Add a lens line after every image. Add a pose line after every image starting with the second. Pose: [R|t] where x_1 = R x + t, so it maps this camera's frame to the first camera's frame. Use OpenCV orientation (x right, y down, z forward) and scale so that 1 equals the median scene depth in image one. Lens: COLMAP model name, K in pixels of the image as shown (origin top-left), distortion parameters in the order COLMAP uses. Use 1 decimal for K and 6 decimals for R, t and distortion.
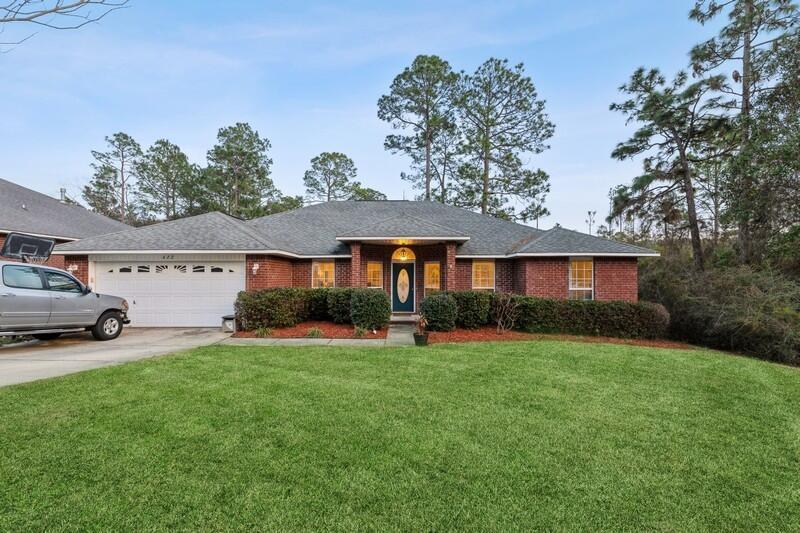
lens RADIAL K [[360.3, 0, 422.9], [0, 360.3, 272.8], [0, 0, 1]] dist [0.001680, 0.000043]
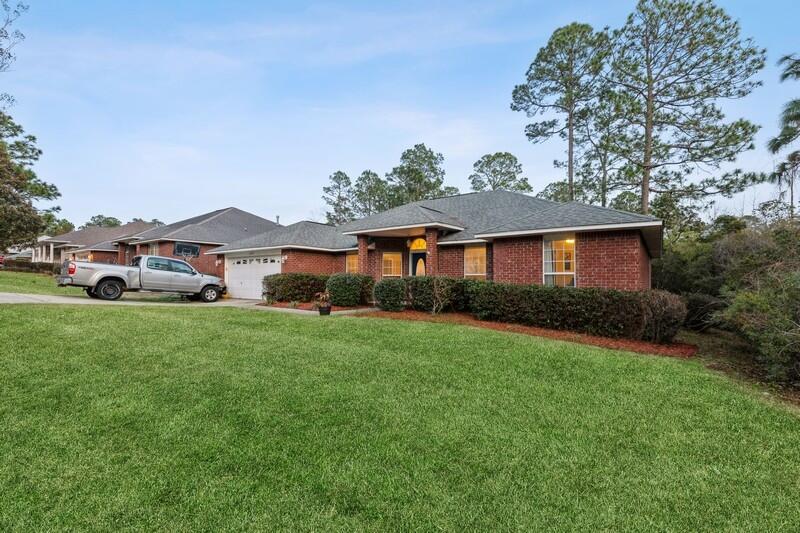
lens RADIAL K [[360.3, 0, 414.8], [0, 360.3, 274.1], [0, 0, 1]] dist [0.001680, 0.000043]
pose [[0.808496, -0.007113, -0.588459, 0.340512], [0.005993, 0.999975, -0.003853, 0.024733], [0.588472, -0.000411, 0.808518, 0.076890]]
